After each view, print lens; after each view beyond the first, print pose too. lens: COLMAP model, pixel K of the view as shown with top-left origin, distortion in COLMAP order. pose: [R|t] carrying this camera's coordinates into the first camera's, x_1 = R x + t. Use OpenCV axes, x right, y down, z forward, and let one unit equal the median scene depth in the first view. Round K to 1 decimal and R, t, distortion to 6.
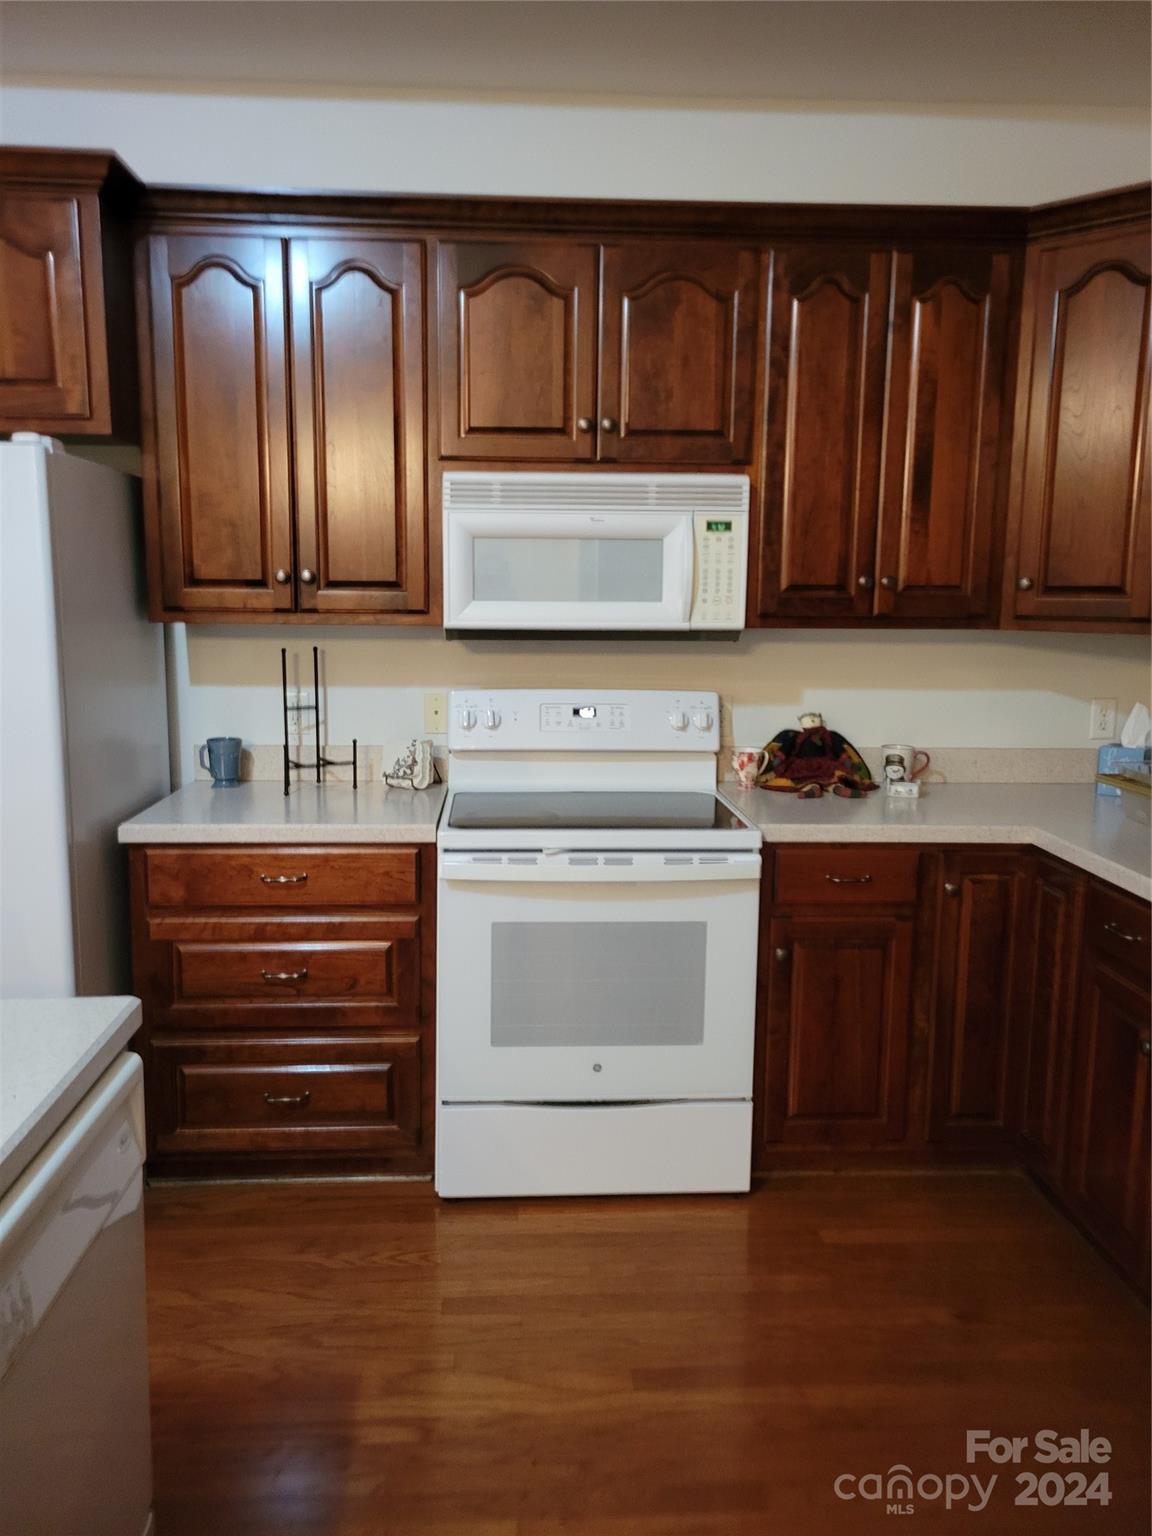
lens RADIAL K [[1136.7, 0, 576.0], [0, 1136.7, 768.0], [0, 0, 1]] dist [0.054385, -0.000069]
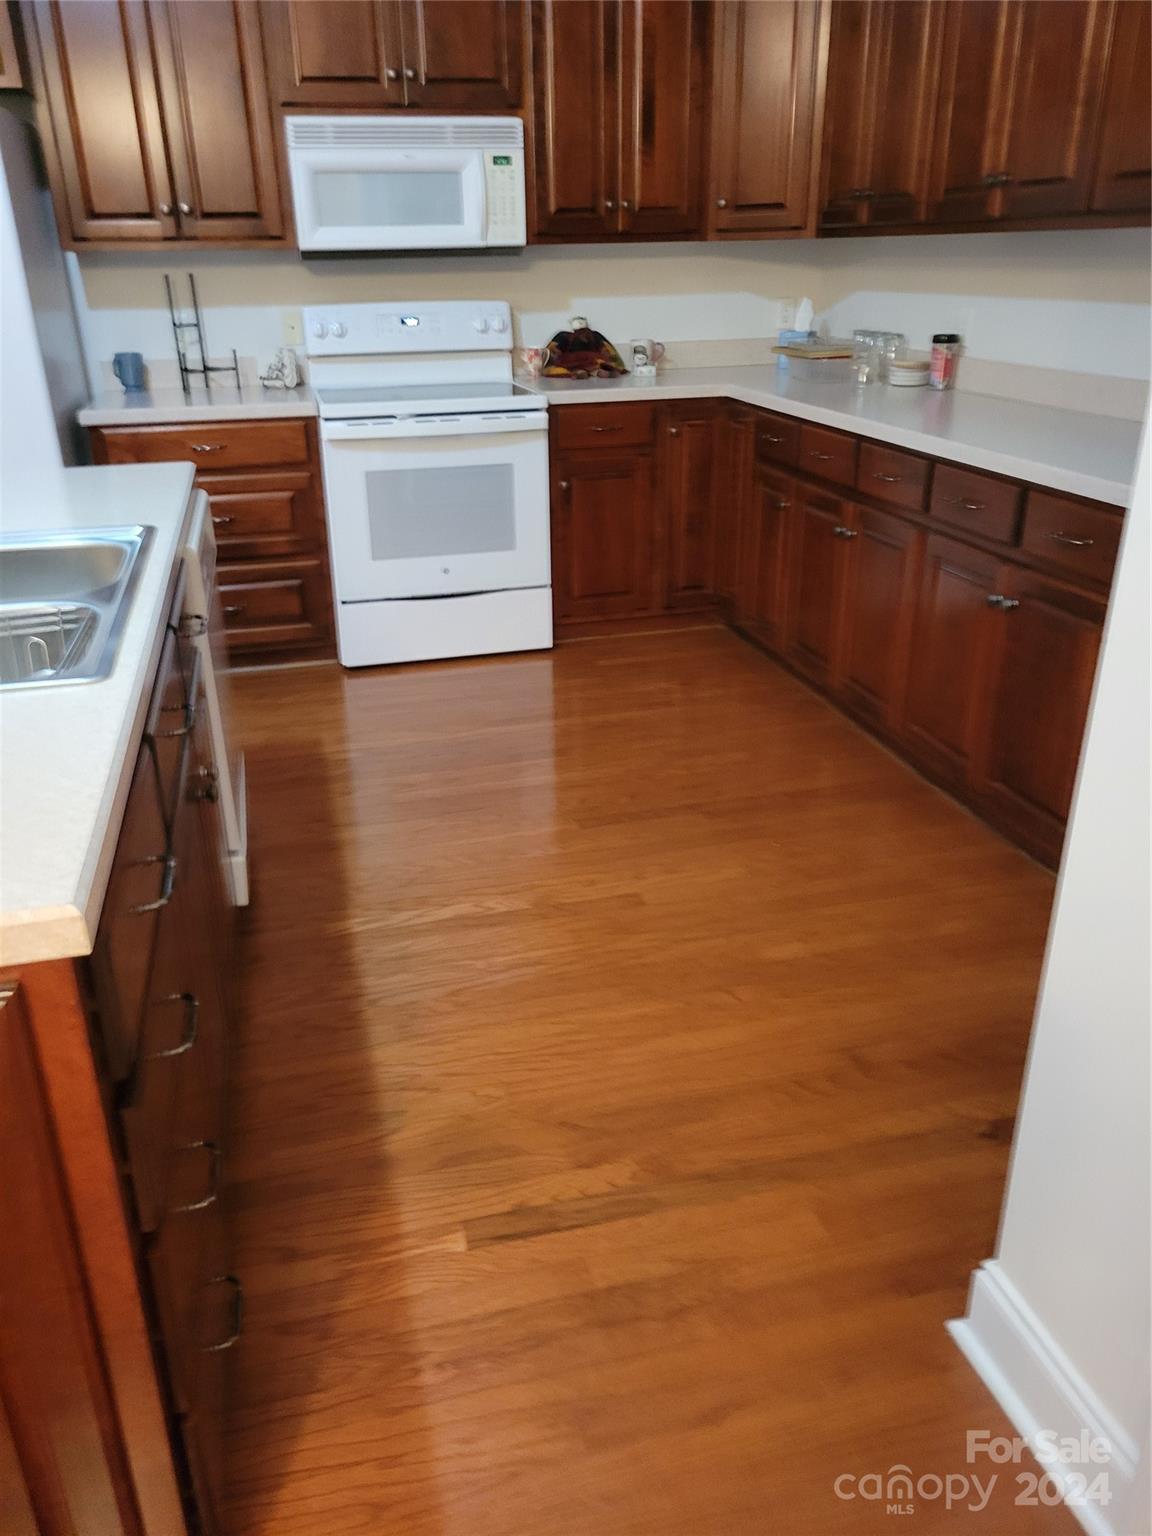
lens RADIAL K [[1157.1, 0, 556.3], [0, 1157.1, 769.5], [0, 0, 1]] dist [0.061160, -0.037821]
pose [[0.984379, -0.095766, 0.147738, -0.081097], [0.055775, 0.965531, 0.254243, 0.127948], [-0.166994, -0.242031, 0.955790, -0.484242]]
